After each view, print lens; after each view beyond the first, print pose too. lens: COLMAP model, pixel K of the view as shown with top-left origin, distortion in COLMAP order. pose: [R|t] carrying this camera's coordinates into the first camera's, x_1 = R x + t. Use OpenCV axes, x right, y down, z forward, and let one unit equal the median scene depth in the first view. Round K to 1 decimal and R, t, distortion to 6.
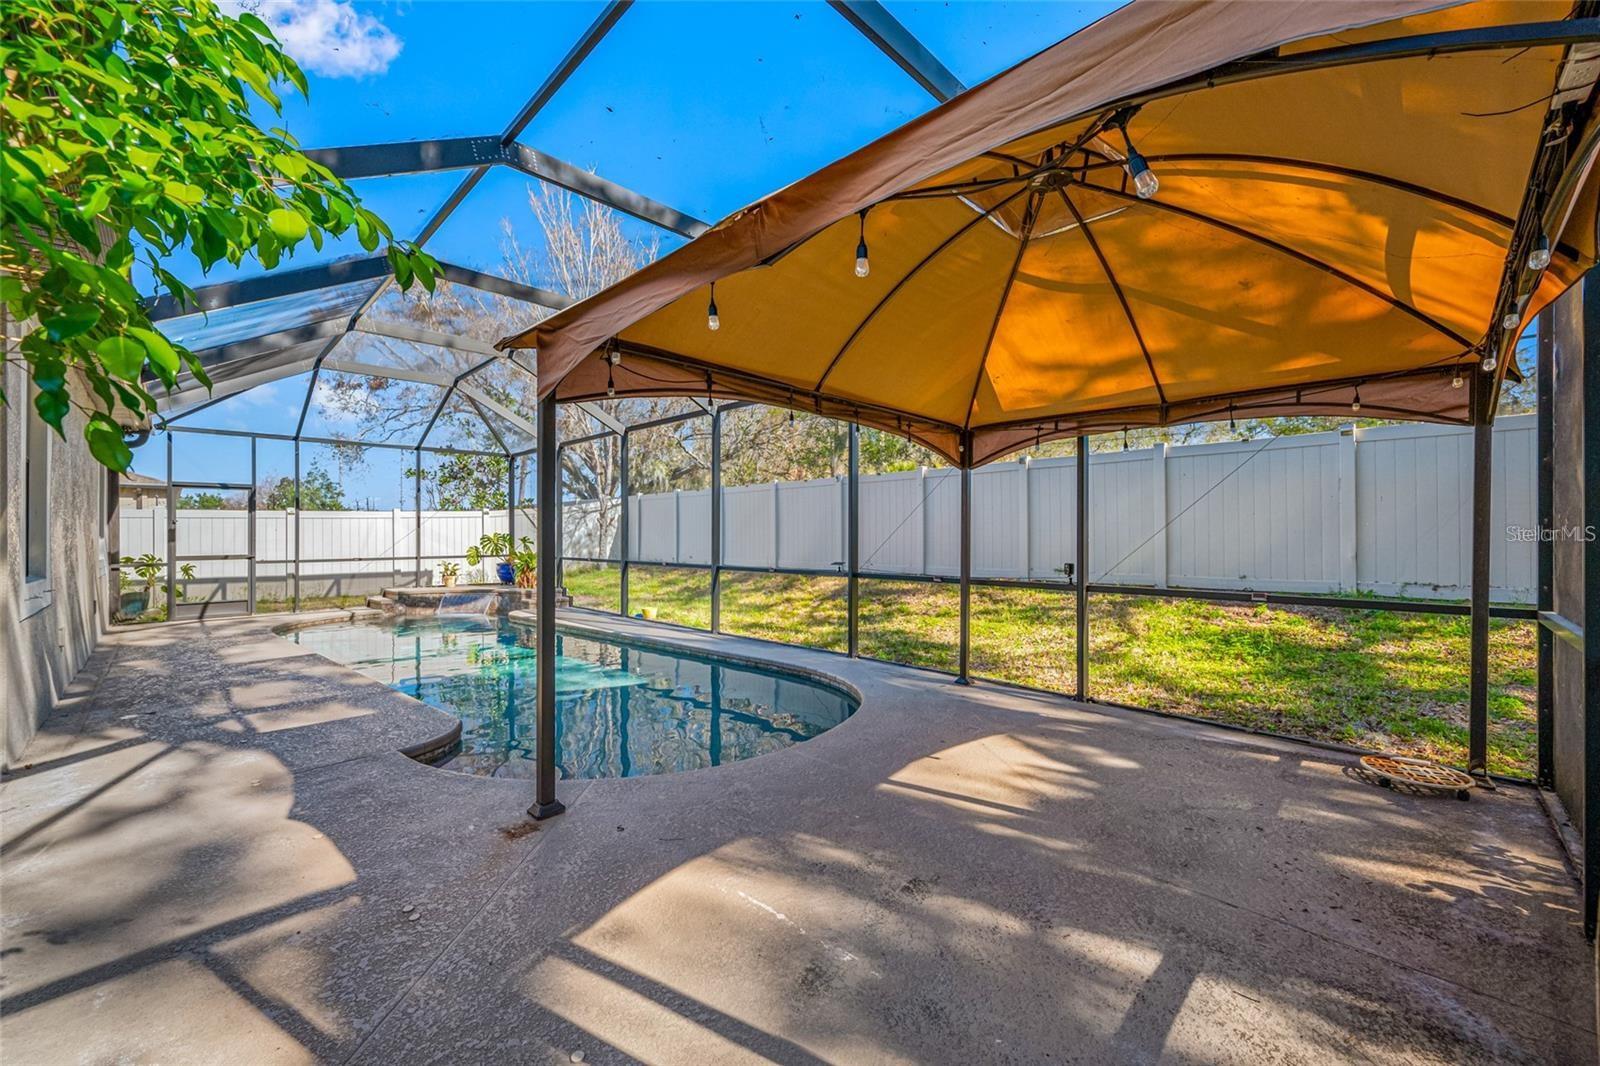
lens RADIAL K [[632.4, 0, 800.7], [0, 632.4, 535.7], [0, 0, 1]] dist [-0.003537, -0.000594]
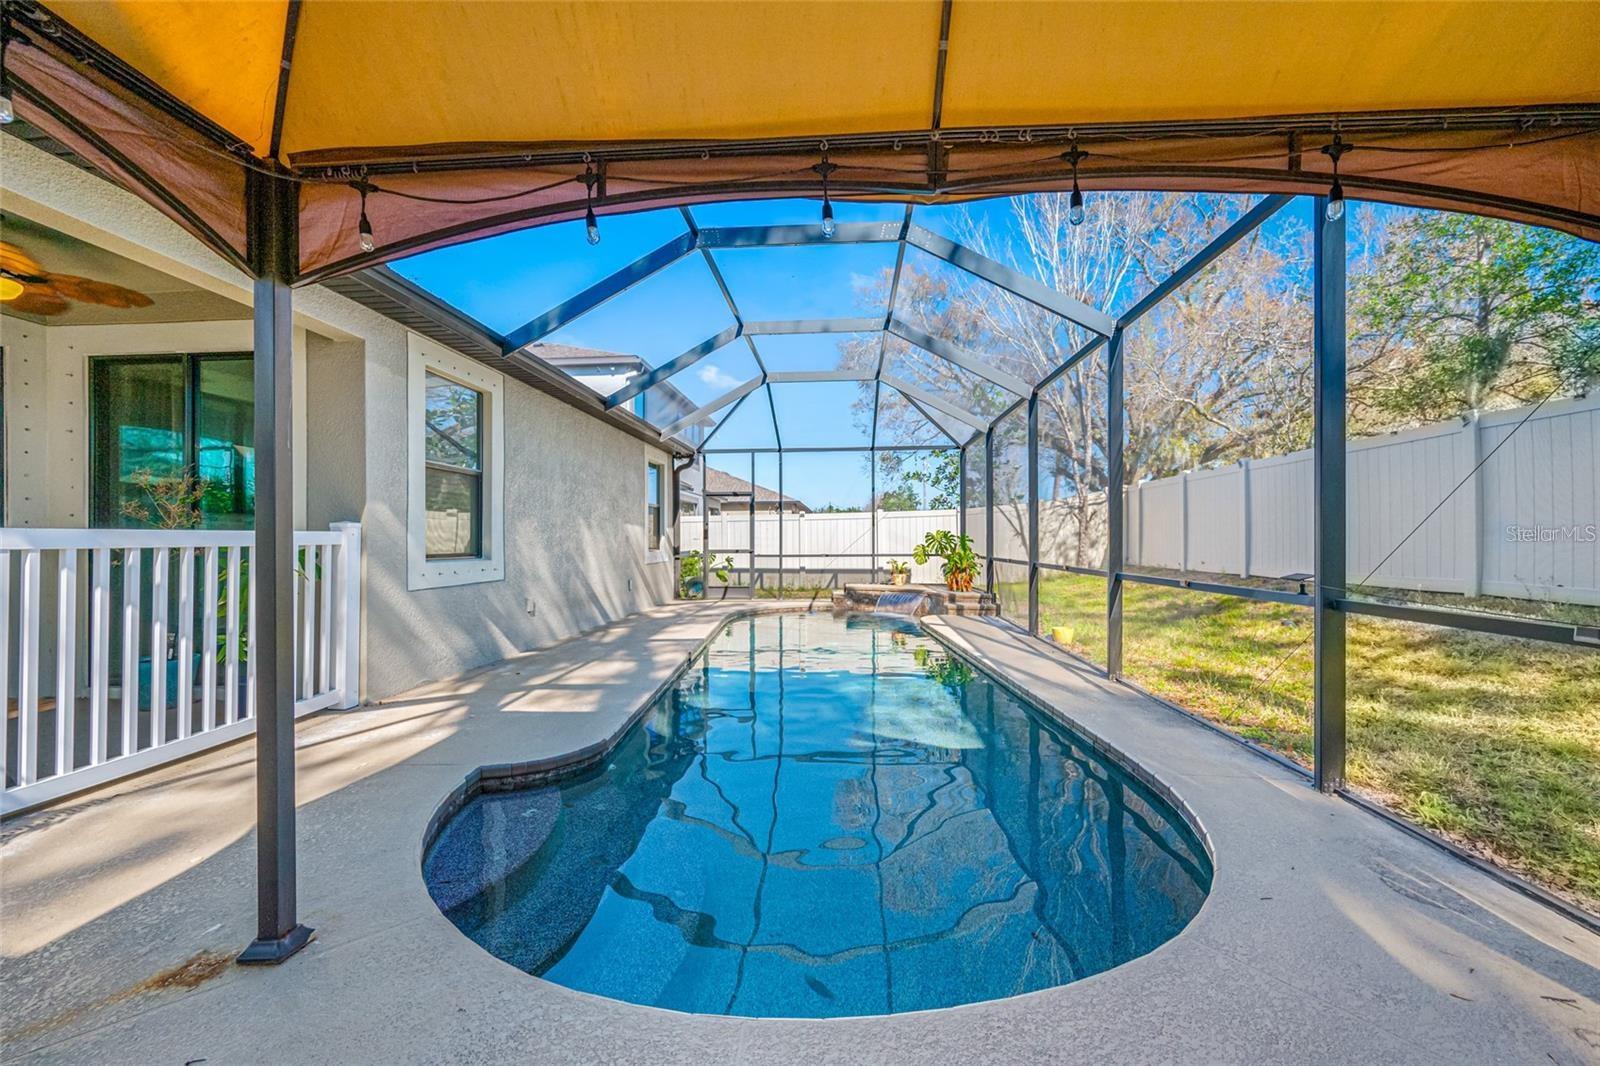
lens RADIAL K [[632.4, 0, 800.6], [0, 632.4, 535.8], [0, 0, 1]] dist [-0.003537, -0.000594]
pose [[0.652392, -0.005206, -0.757864, 0.117350], [-0.000050, 0.999976, -0.006913, 0.012497], [0.757882, 0.004548, 0.652376, 0.297599]]
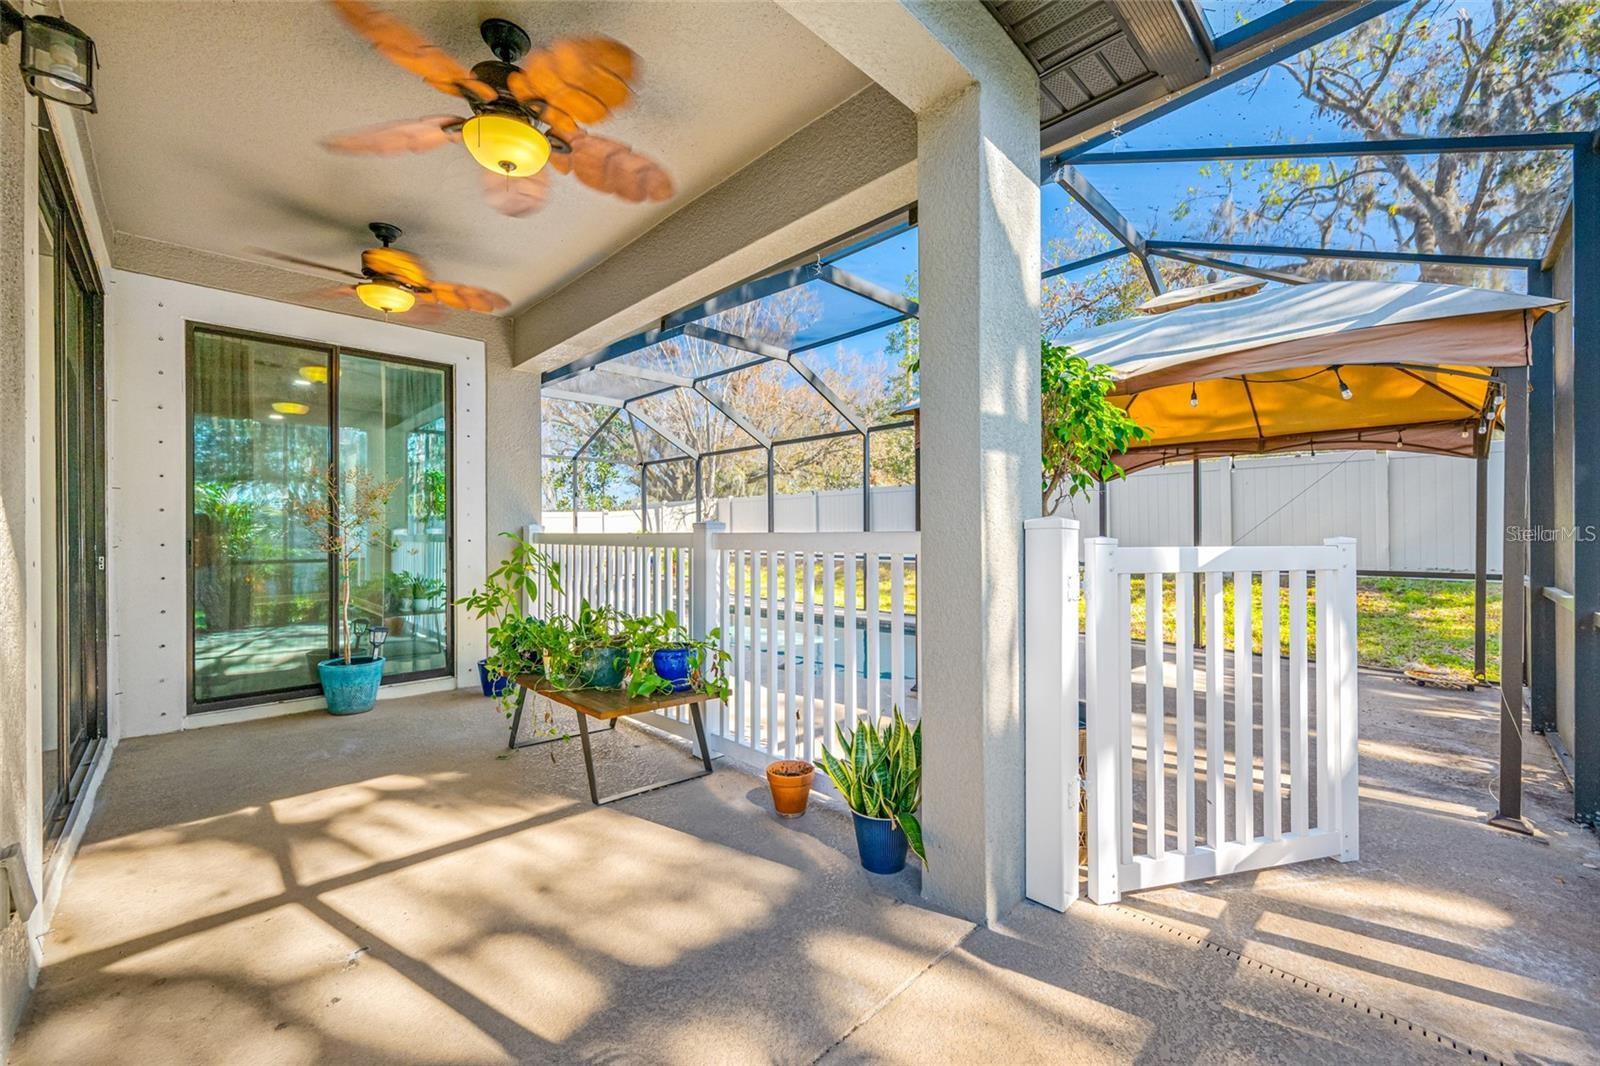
lens RADIAL K [[632.4, 0, 799.2], [0, 632.4, 535.5], [0, 0, 1]] dist [-0.003537, -0.000594]
pose [[0.999854, -0.000295, -0.017086, -0.208332], [0.000281, 1.000000, -0.000866, 0.006575], [0.017086, 0.000861, 0.999854, -0.210058]]
